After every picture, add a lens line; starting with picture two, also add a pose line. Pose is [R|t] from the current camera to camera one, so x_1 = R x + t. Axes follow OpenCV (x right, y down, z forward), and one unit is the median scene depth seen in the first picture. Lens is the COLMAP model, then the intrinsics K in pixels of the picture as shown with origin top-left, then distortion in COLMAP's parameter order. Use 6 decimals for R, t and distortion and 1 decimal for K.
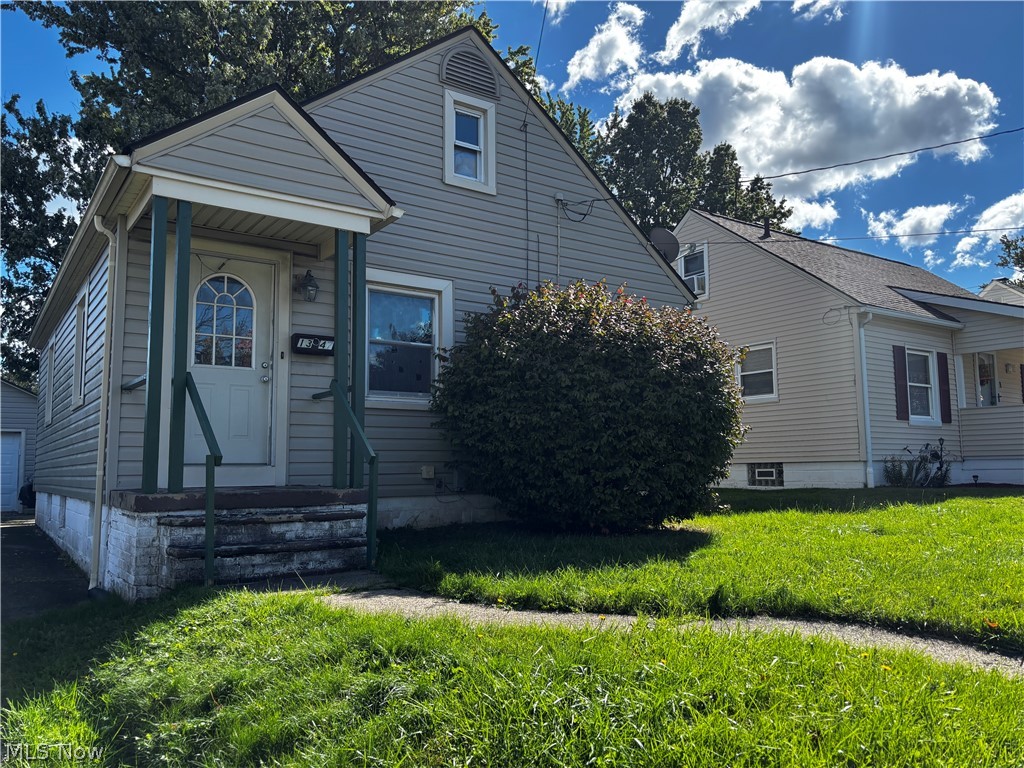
lens RADIAL K [[771.1, 0, 512.9], [0, 771.1, 385.9], [0, 0, 1]] dist [-0.004189, -0.000353]
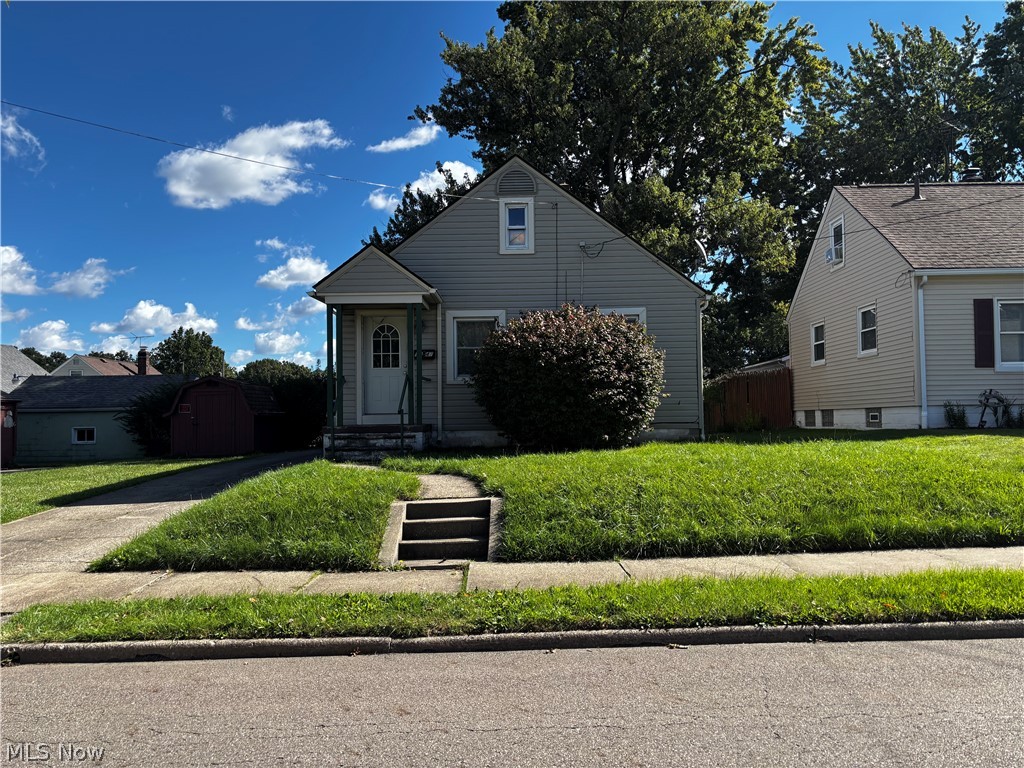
lens RADIAL K [[771.1, 0, 511.9], [0, 771.1, 384.9], [0, 0, 1]] dist [-0.004189, -0.000353]
pose [[0.804500, -0.028953, -0.593247, 0.917974], [0.070191, 0.996447, 0.046556, -0.042601], [0.589791, -0.079094, 0.803673, -0.400295]]
